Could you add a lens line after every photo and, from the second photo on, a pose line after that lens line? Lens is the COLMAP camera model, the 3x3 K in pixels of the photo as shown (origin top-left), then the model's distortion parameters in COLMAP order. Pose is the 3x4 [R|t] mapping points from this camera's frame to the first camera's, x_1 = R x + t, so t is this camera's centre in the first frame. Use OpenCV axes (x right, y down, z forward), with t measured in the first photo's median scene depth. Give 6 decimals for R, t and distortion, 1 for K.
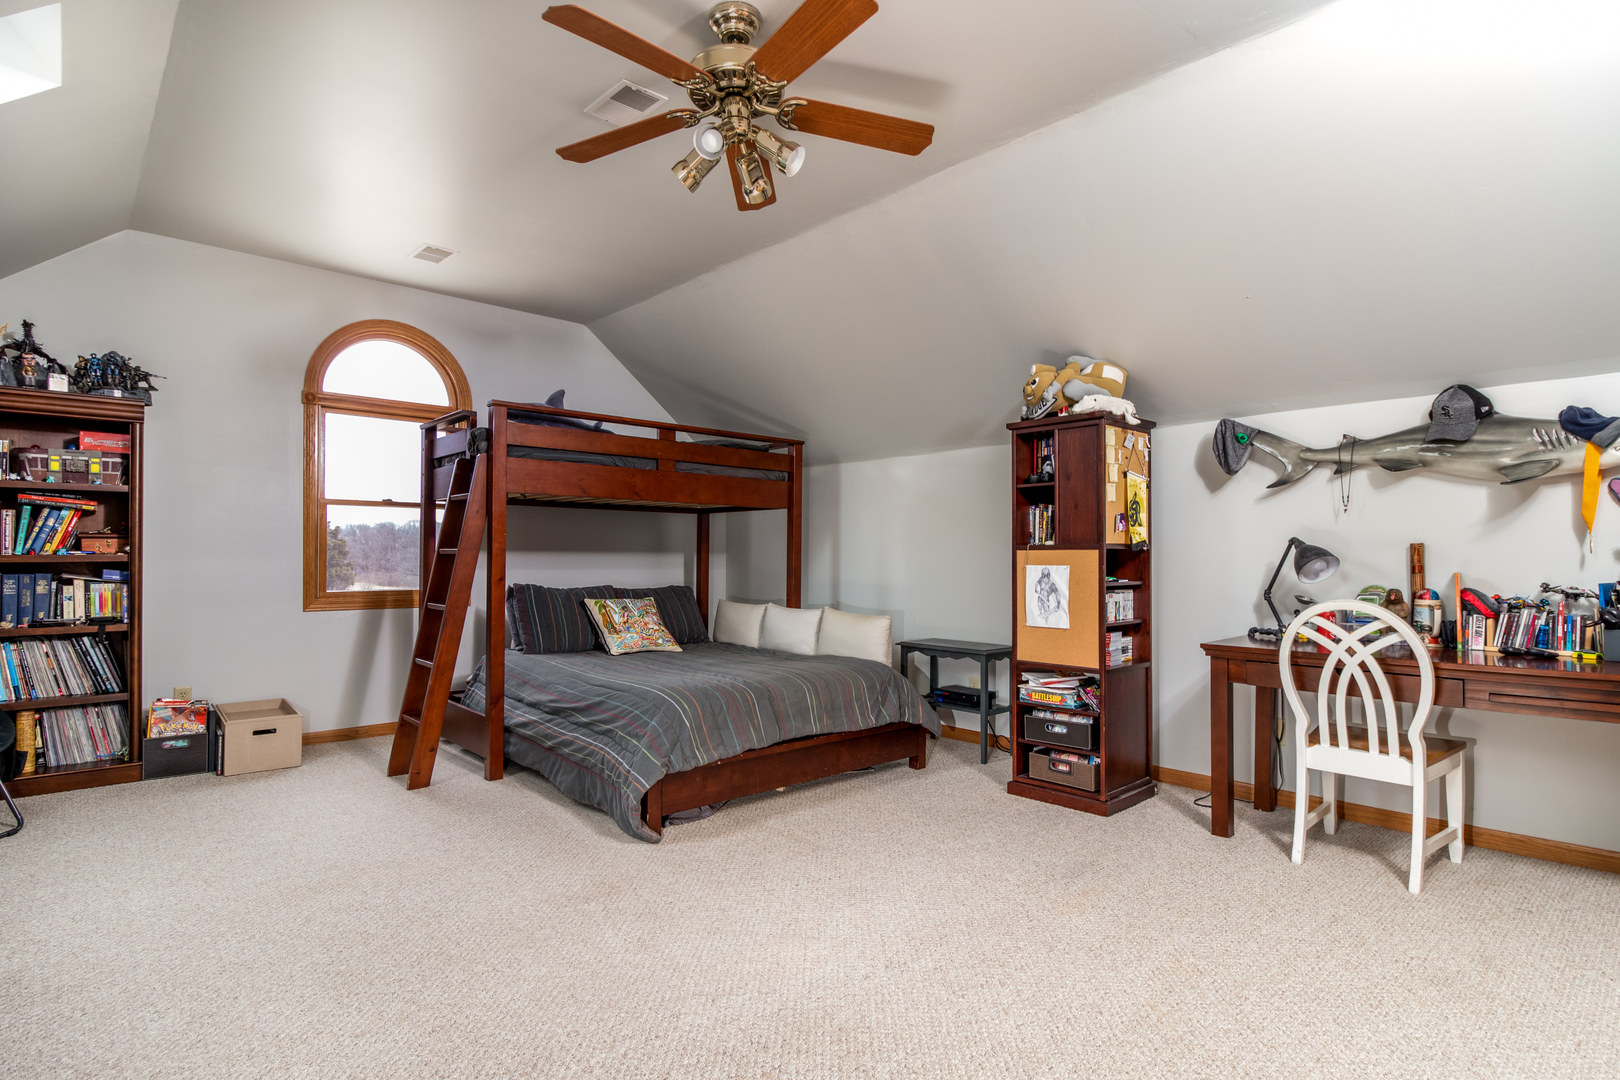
lens RADIAL K [[842.7, 0, 811.6], [0, 842.7, 554.8], [0, 0, 1]] dist [-0.000293, -0.000042]
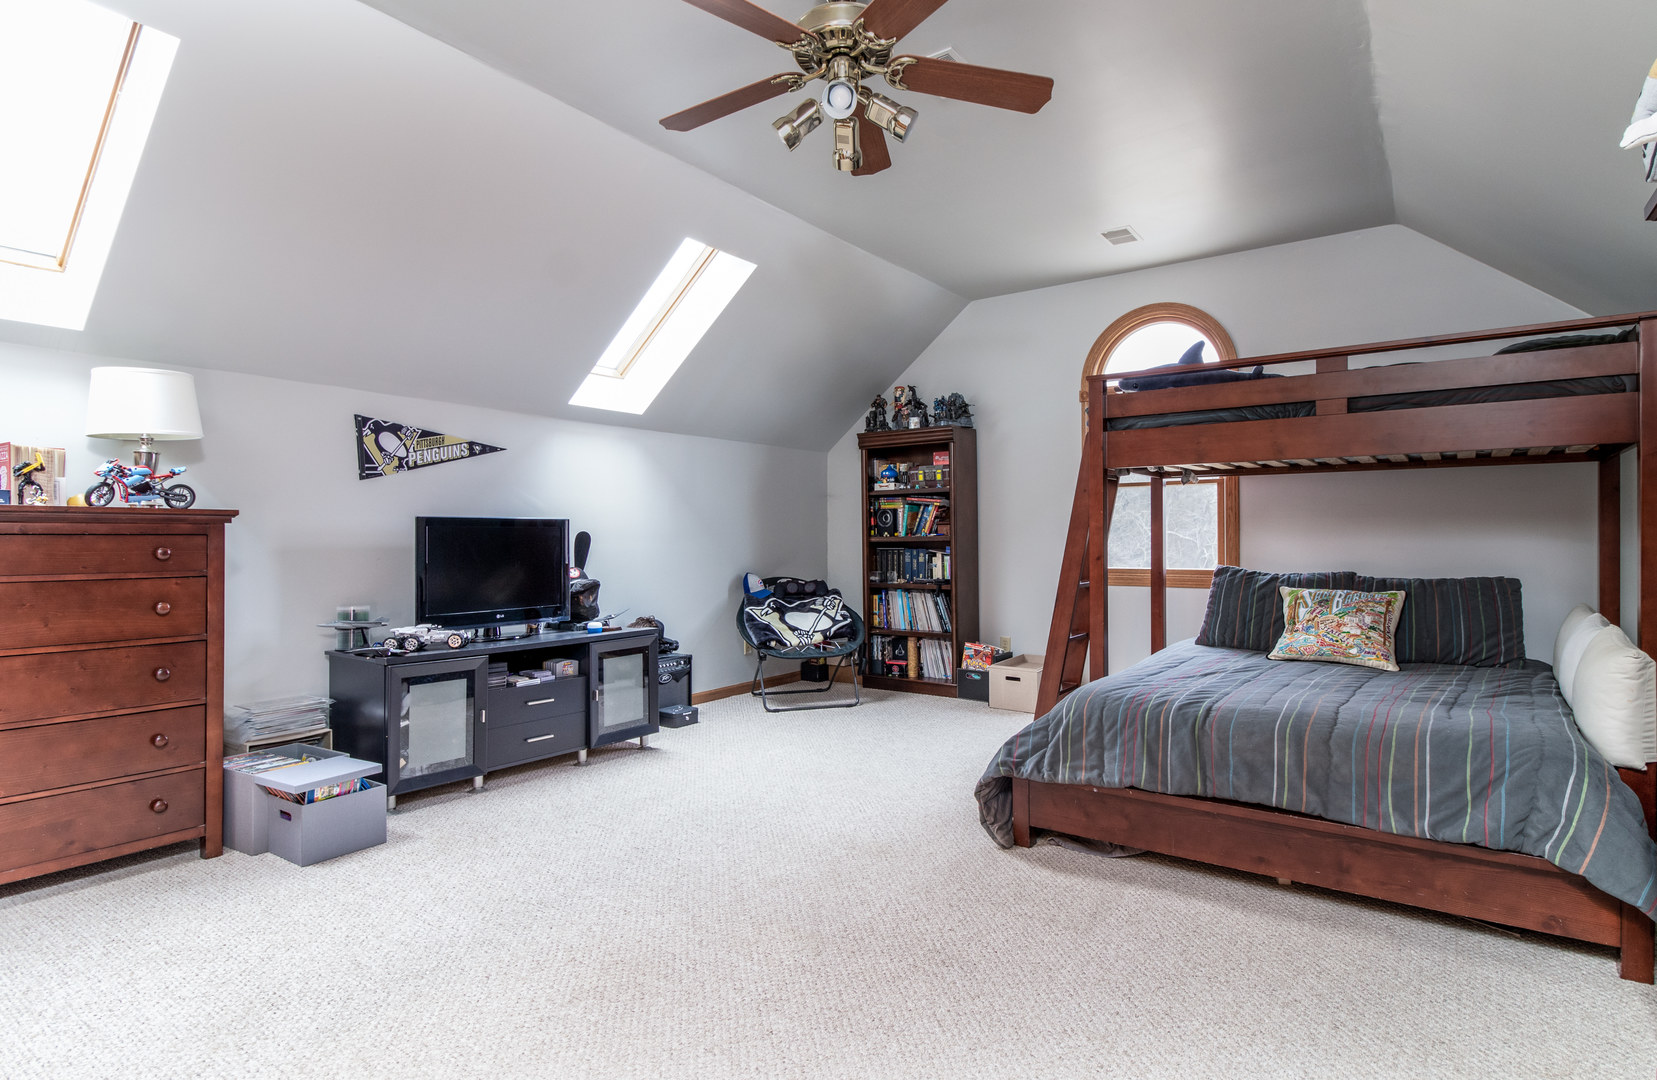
lens RADIAL K [[873.5, 0, 830.8], [0, 873.5, 534.4], [0, 0, 1]] dist [0.003140, 0.000467]
pose [[0.183077, -0.009350, -0.983054, 0.600965], [0.007429, 0.999939, -0.008127, 0.007840], [0.983071, -0.005815, 0.183135, 0.543177]]
